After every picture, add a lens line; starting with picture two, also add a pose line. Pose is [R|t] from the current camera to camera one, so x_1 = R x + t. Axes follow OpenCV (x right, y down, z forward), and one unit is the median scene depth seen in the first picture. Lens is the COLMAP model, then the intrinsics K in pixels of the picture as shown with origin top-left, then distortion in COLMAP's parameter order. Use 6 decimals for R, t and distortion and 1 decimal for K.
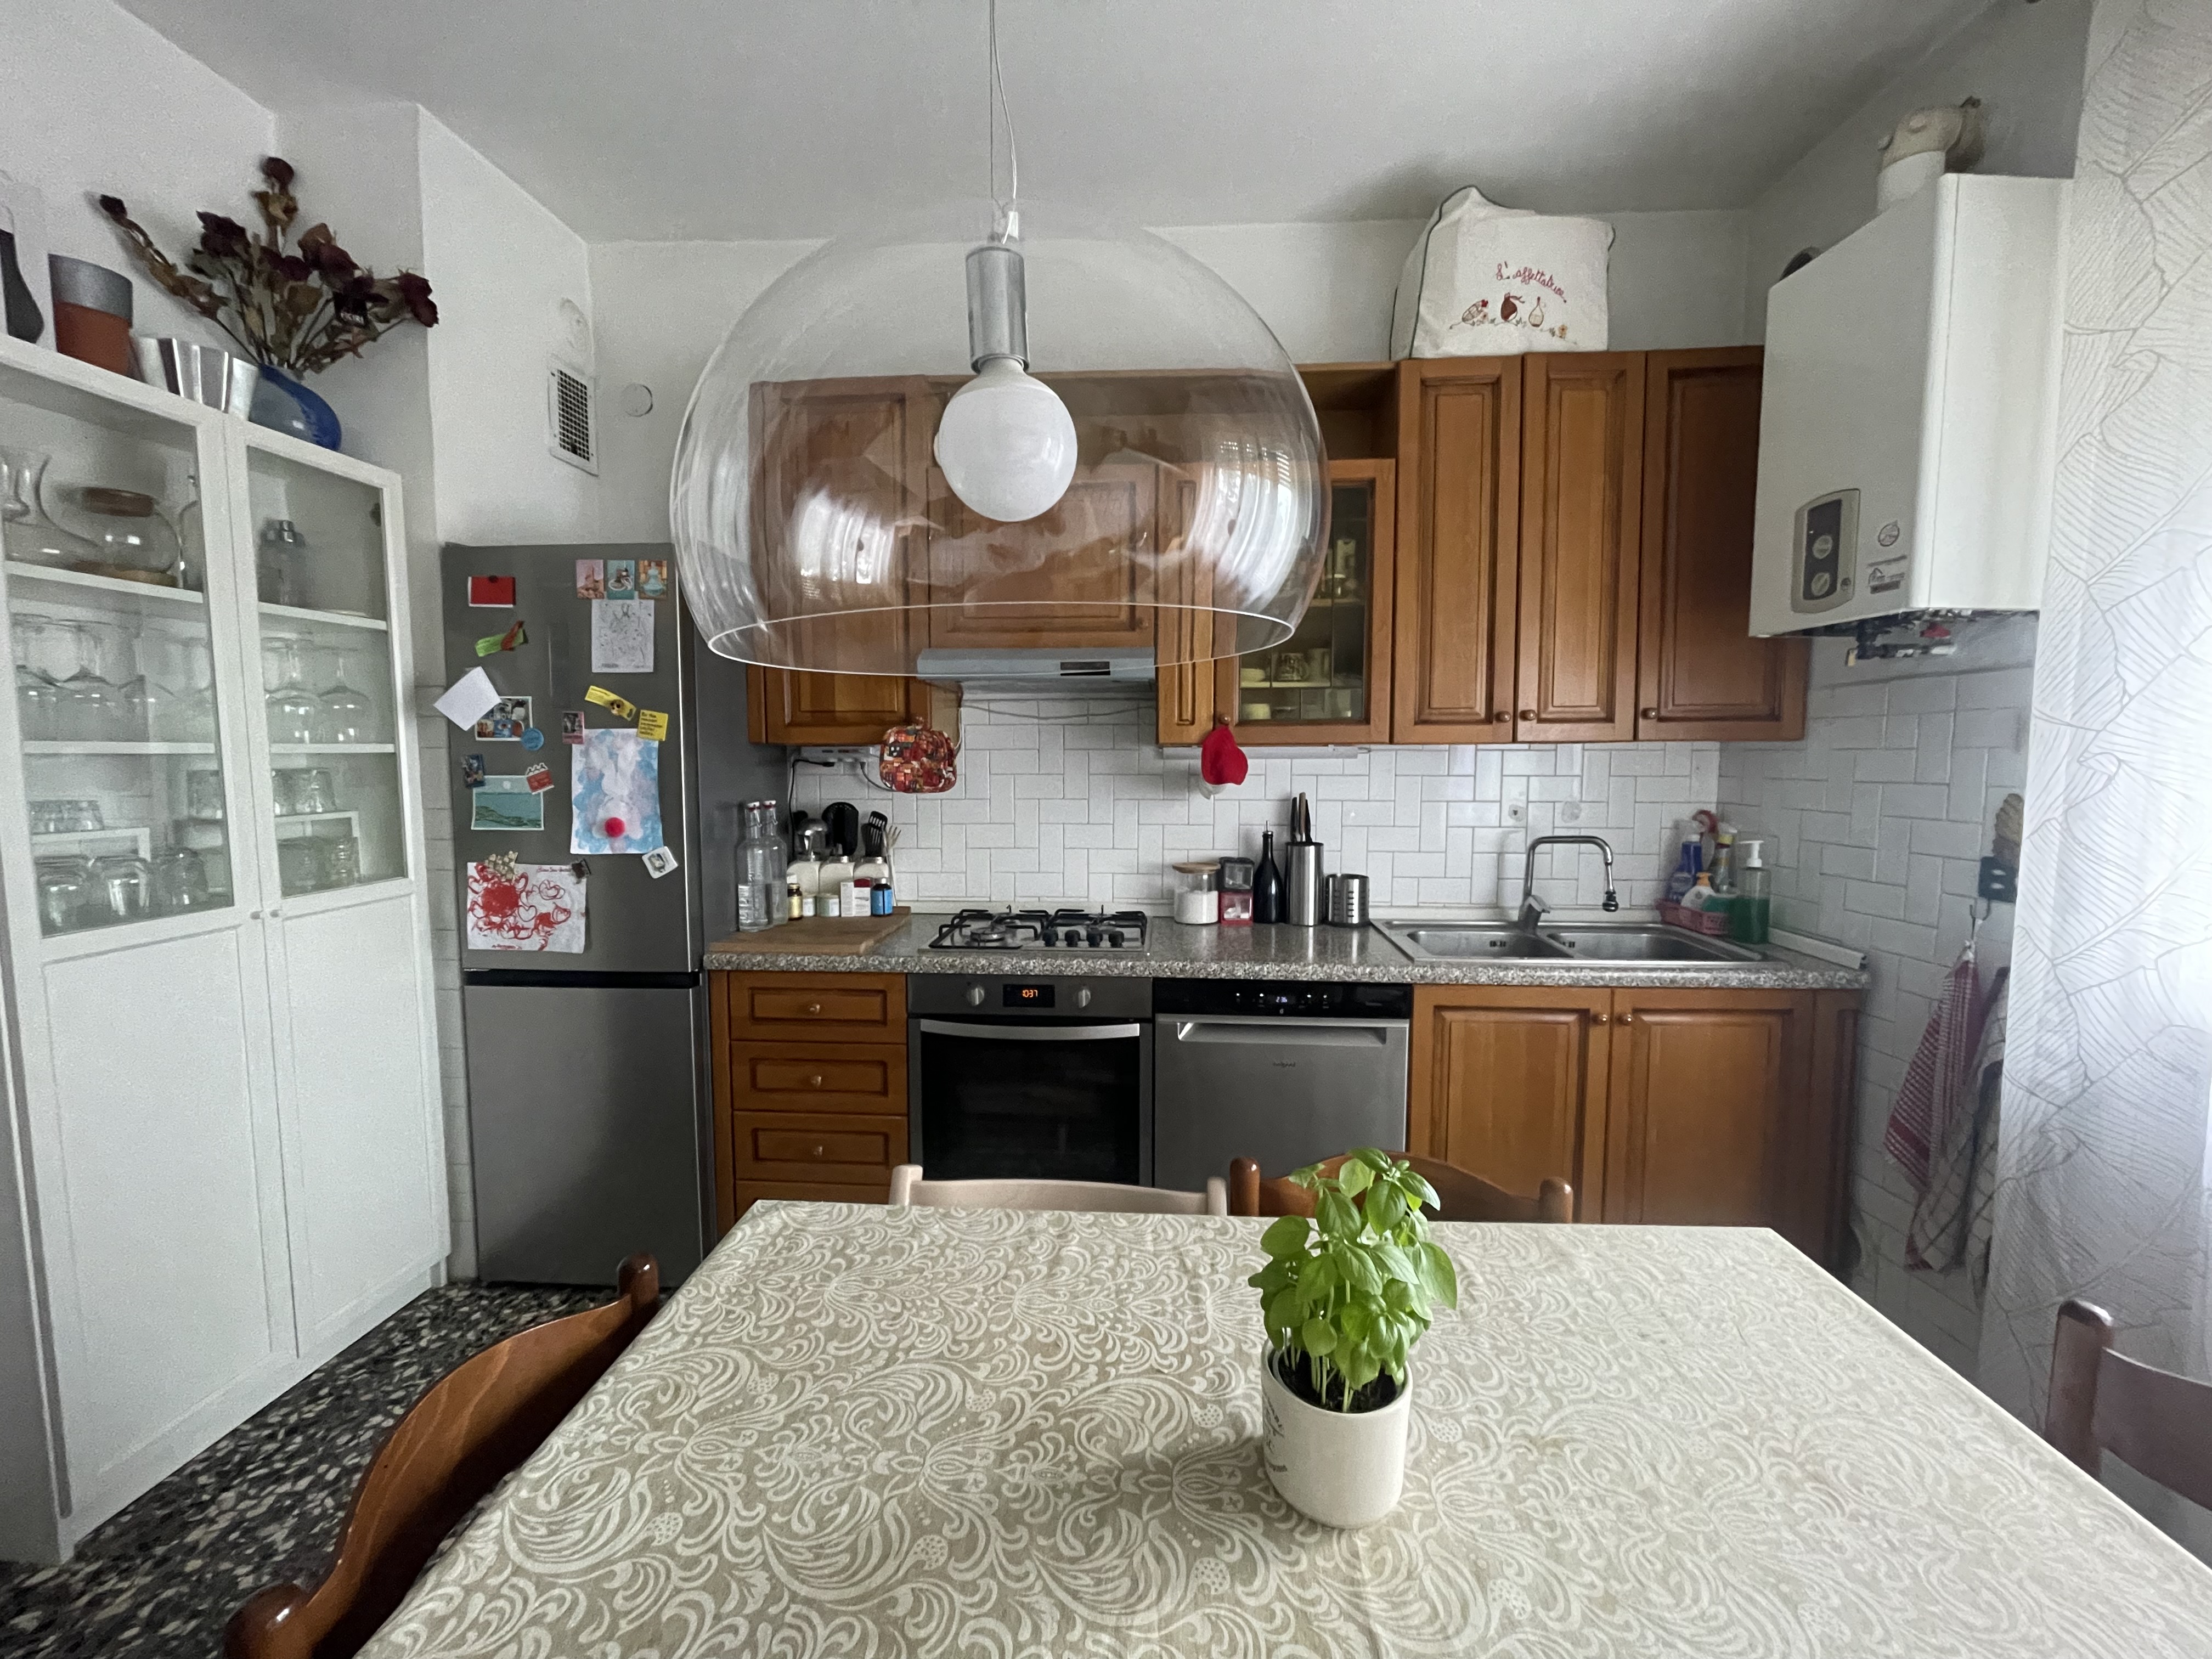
lens RADIAL K [[887.5, 0, 1106.0], [0, 887.5, 829.5], [0, 0, 1]] dist [-0.001947, -0.000042]
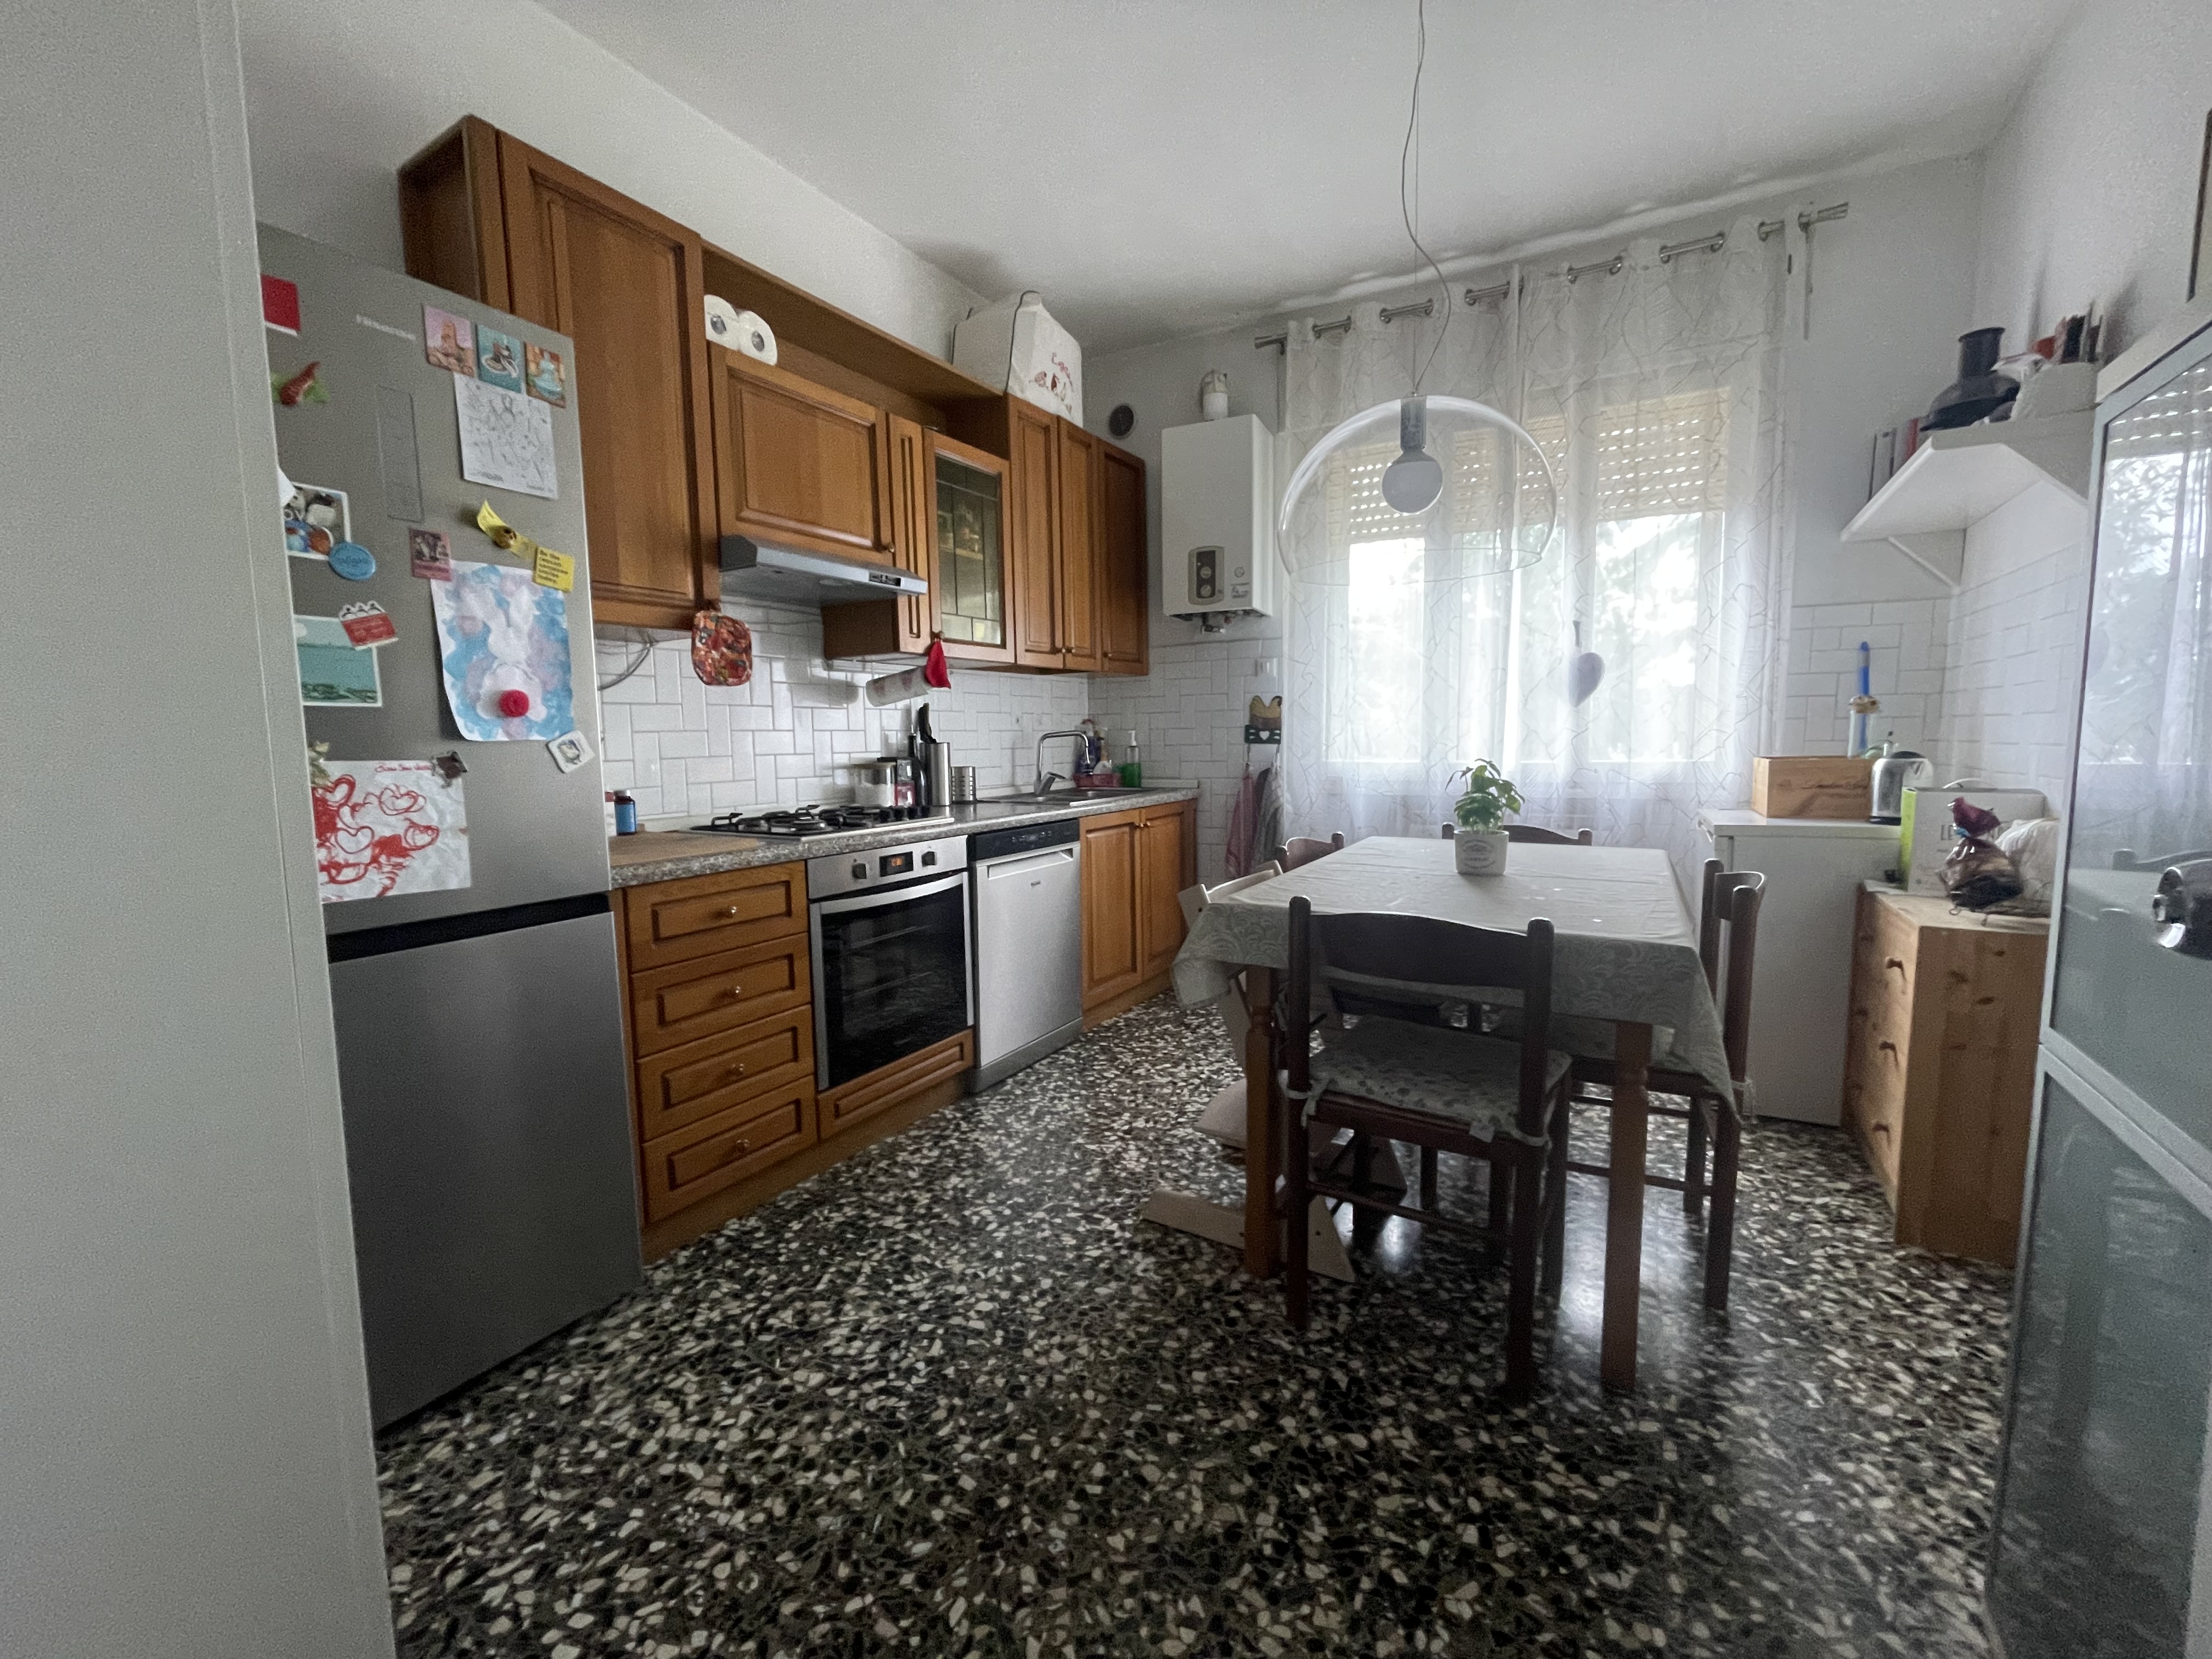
lens RADIAL K [[887.5, 0, 1106.0], [0, 887.5, 829.5], [0, 0, 1]] dist [-0.001947, -0.000042]
pose [[0.460125, -0.100674, 0.882128, -0.967148], [0.087422, 0.993860, 0.067825, 0.091624], [-0.883540, 0.045910, 0.466101, 0.235600]]
